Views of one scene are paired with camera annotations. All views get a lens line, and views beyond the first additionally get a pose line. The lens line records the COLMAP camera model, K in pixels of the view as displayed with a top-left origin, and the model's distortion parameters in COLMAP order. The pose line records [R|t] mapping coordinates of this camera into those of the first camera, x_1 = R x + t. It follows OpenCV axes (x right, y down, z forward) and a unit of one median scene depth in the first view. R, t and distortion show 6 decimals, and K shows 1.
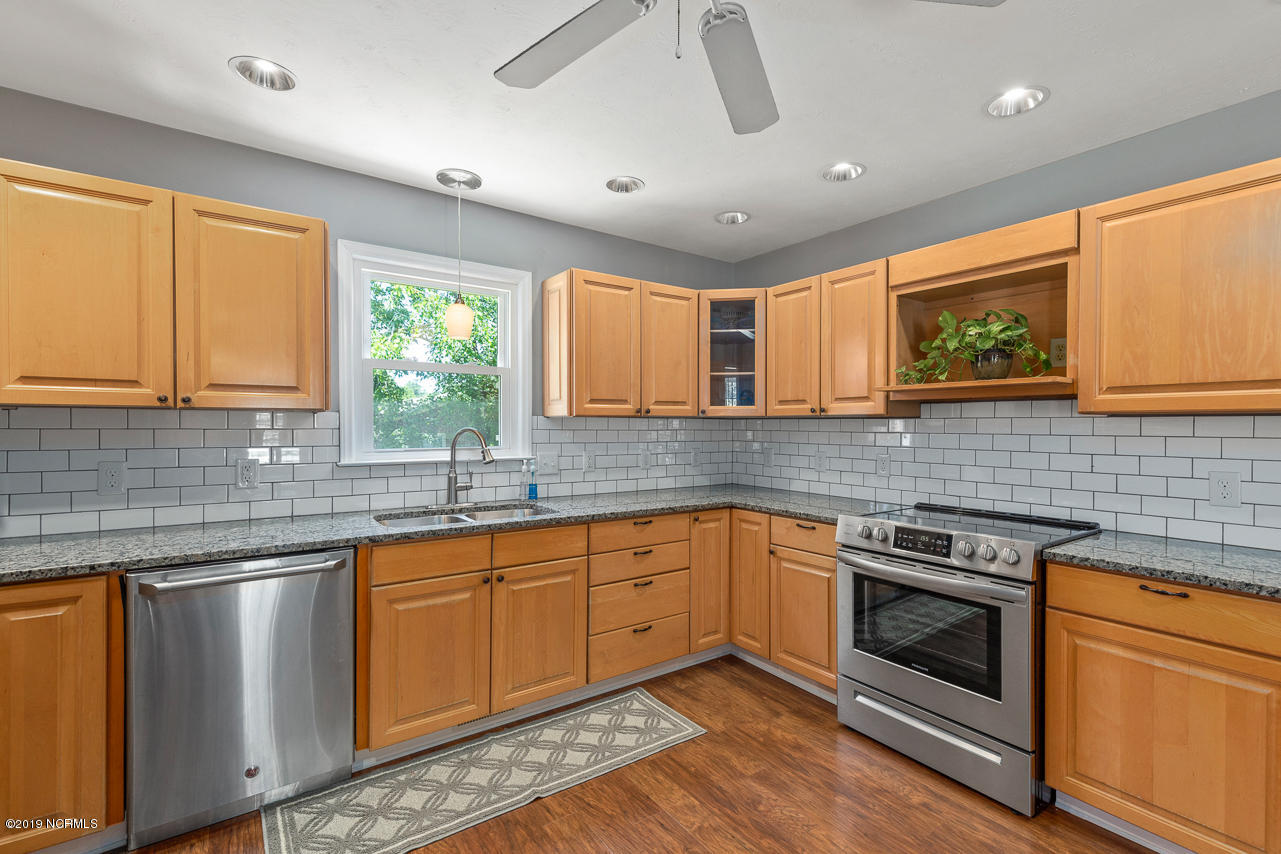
lens RADIAL K [[584.6, 0, 670.4], [0, 584.6, 409.7], [0, 0, 1]] dist [0.001789, -0.000300]
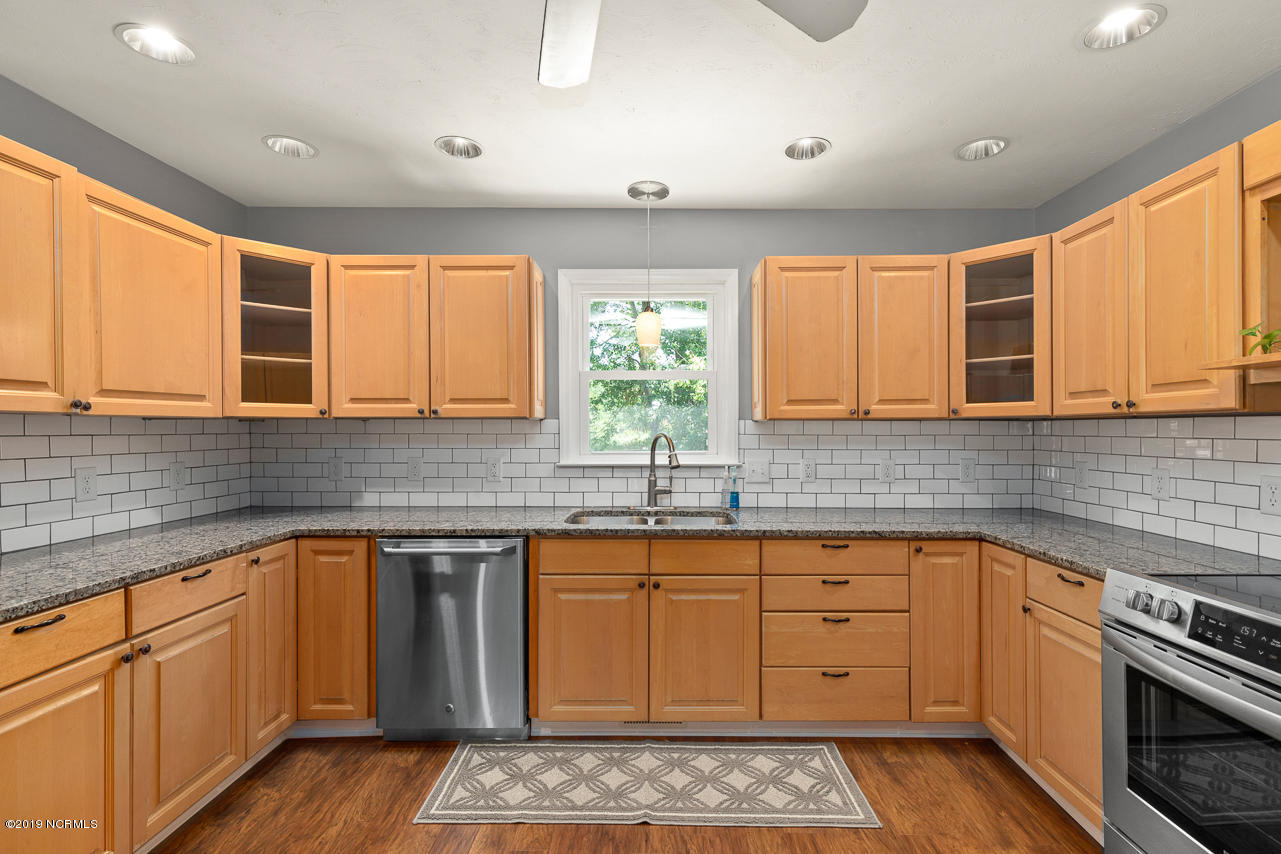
lens RADIAL K [[592.4, 0, 645.6], [0, 592.4, 413.3], [0, 0, 1]] dist [0.001554, -0.000497]
pose [[0.792396, -0.021851, -0.609615, 0.262230], [0.020258, 0.999750, -0.009503, 0.006673], [0.609670, -0.004820, 0.792640, 0.169365]]
